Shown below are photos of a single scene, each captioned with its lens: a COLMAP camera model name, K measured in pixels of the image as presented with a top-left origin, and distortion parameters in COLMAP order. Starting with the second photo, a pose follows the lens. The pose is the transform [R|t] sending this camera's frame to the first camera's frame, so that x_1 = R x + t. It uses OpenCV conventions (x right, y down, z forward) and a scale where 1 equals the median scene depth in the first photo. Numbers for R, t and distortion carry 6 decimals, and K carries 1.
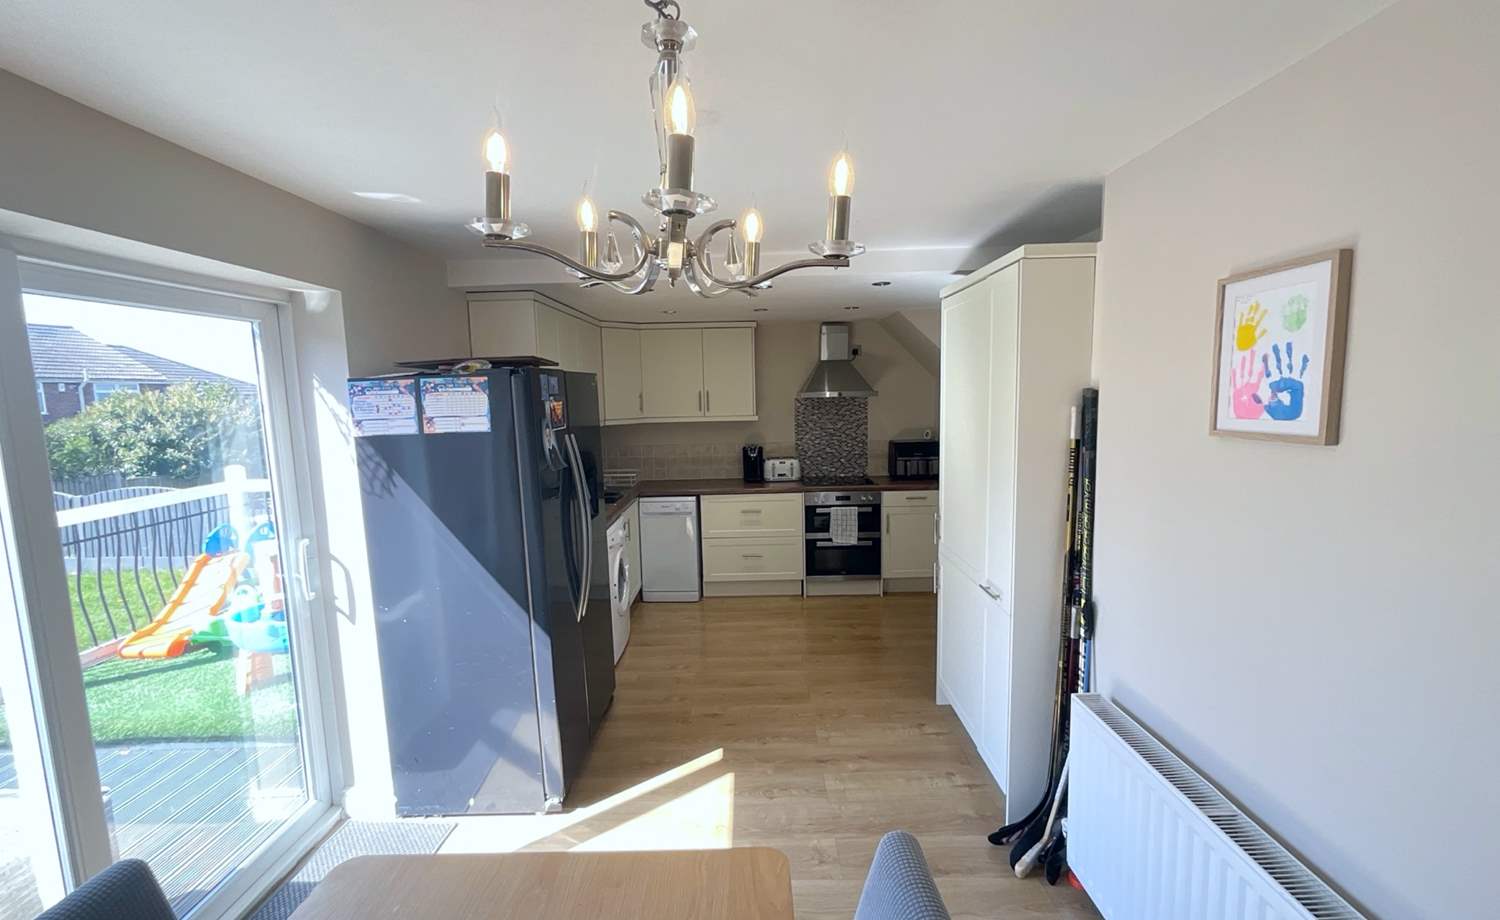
lens RADIAL K [[610.6, 0, 752.6], [0, 610.6, 462.2], [0, 0, 1]] dist [-0.002331, 0.000672]
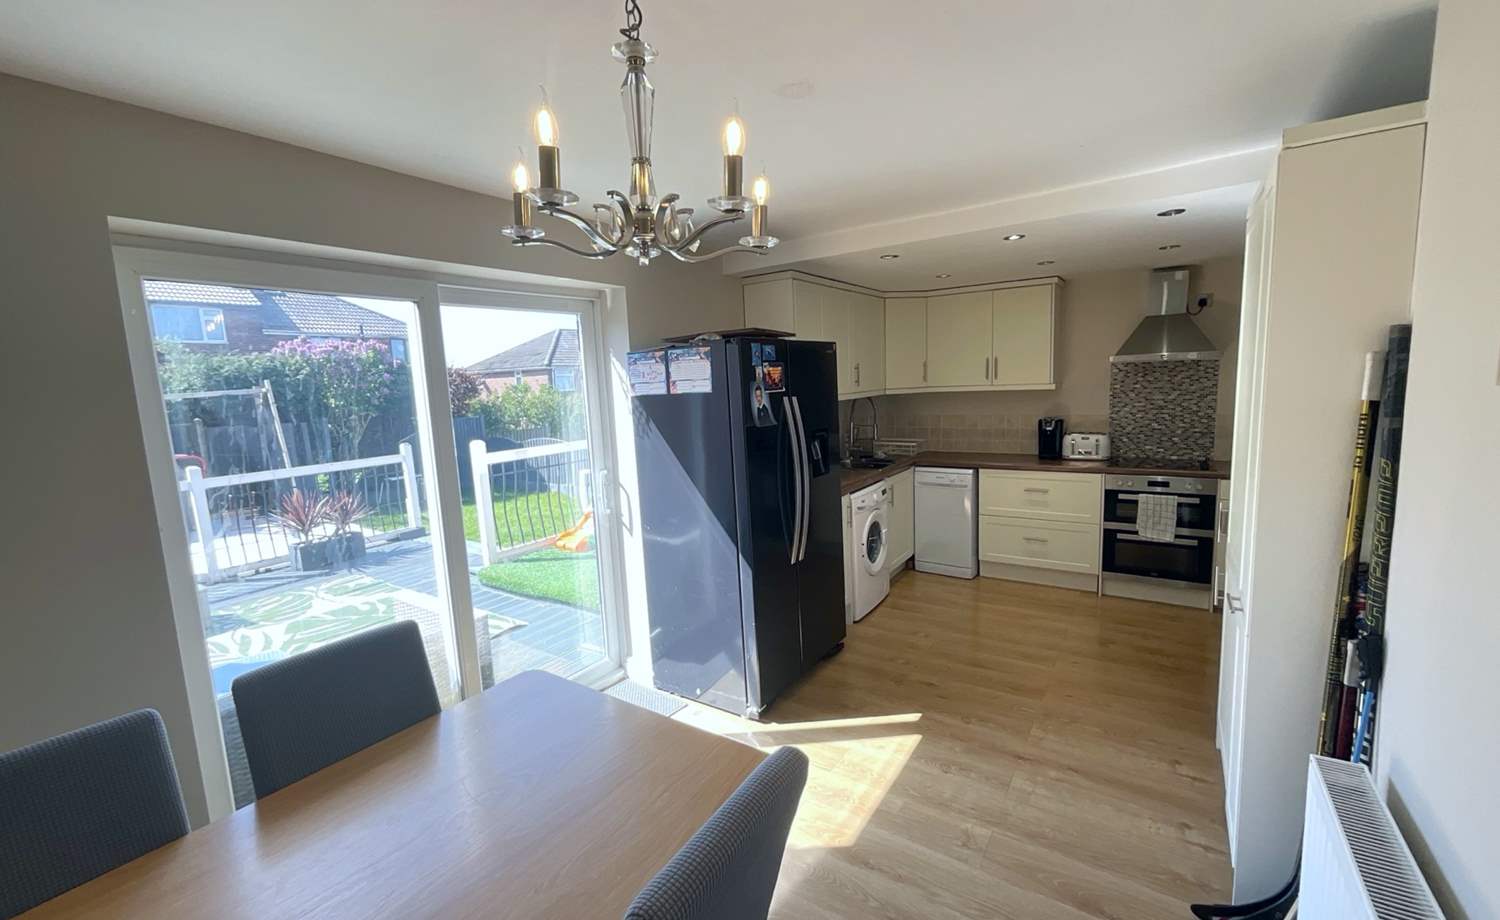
lens RADIAL K [[610.6, 0, 751.3], [0, 610.6, 462.2], [0, 0, 1]] dist [-0.002331, 0.000672]
pose [[0.829150, 0.062772, -0.555490, 0.149023], [-0.041764, 0.997854, 0.050422, 0.011484], [0.557463, -0.018608, 0.829993, 0.016362]]
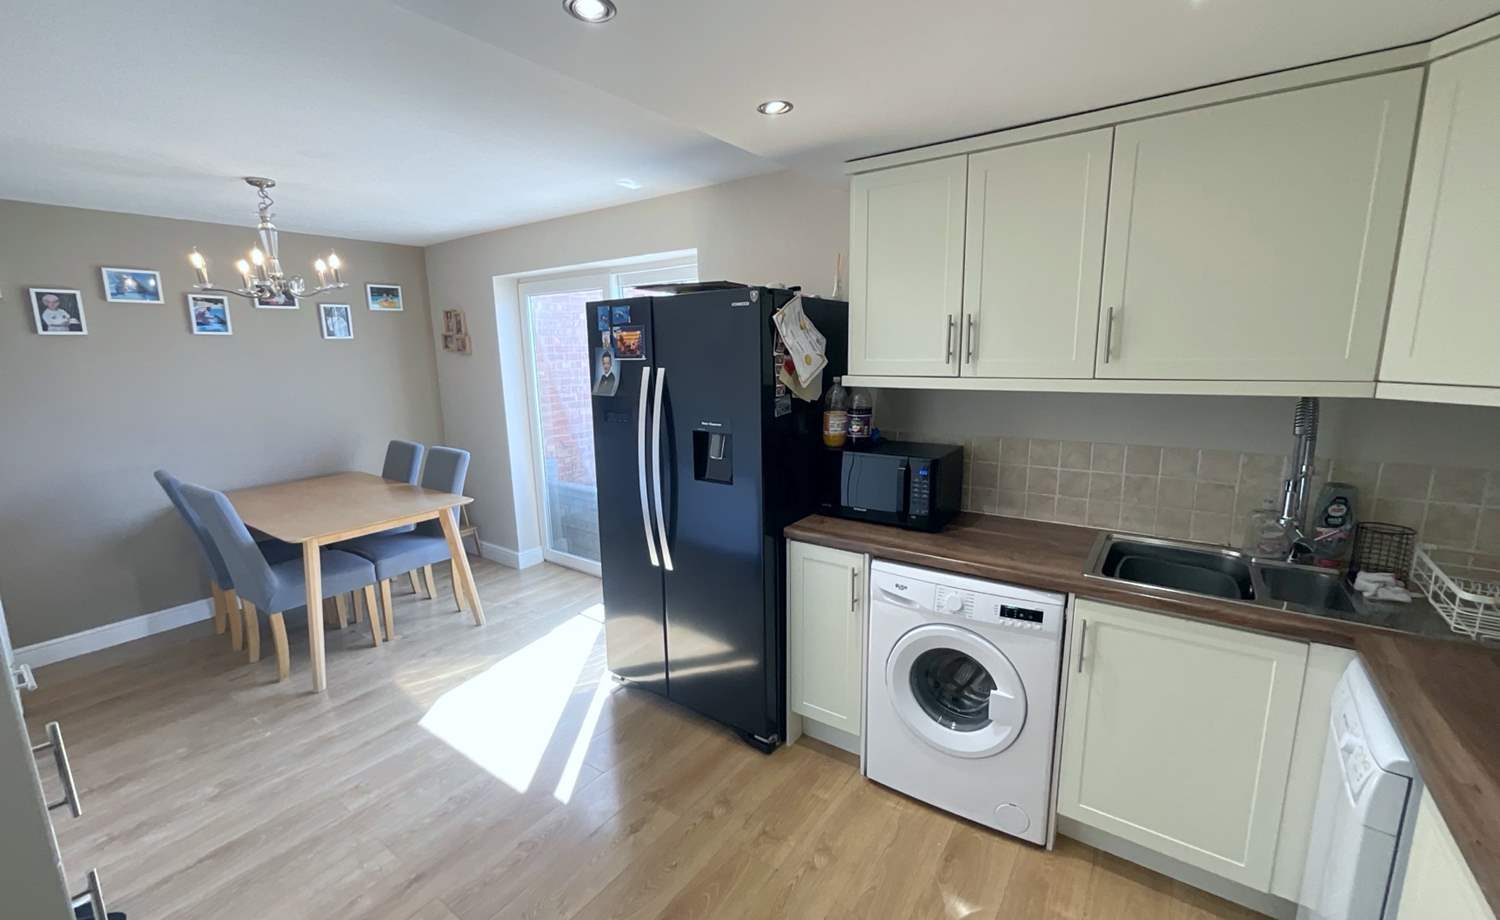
lens RADIAL K [[610.6, 0, 753.1], [0, 610.6, 461.2], [0, 0, 1]] dist [-0.002331, 0.000672]
pose [[-0.581882, 0.183851, -0.792219, 0.200005], [-0.065842, 0.960266, 0.271210, -0.092693], [0.810603, 0.209974, -0.546657, 0.908702]]
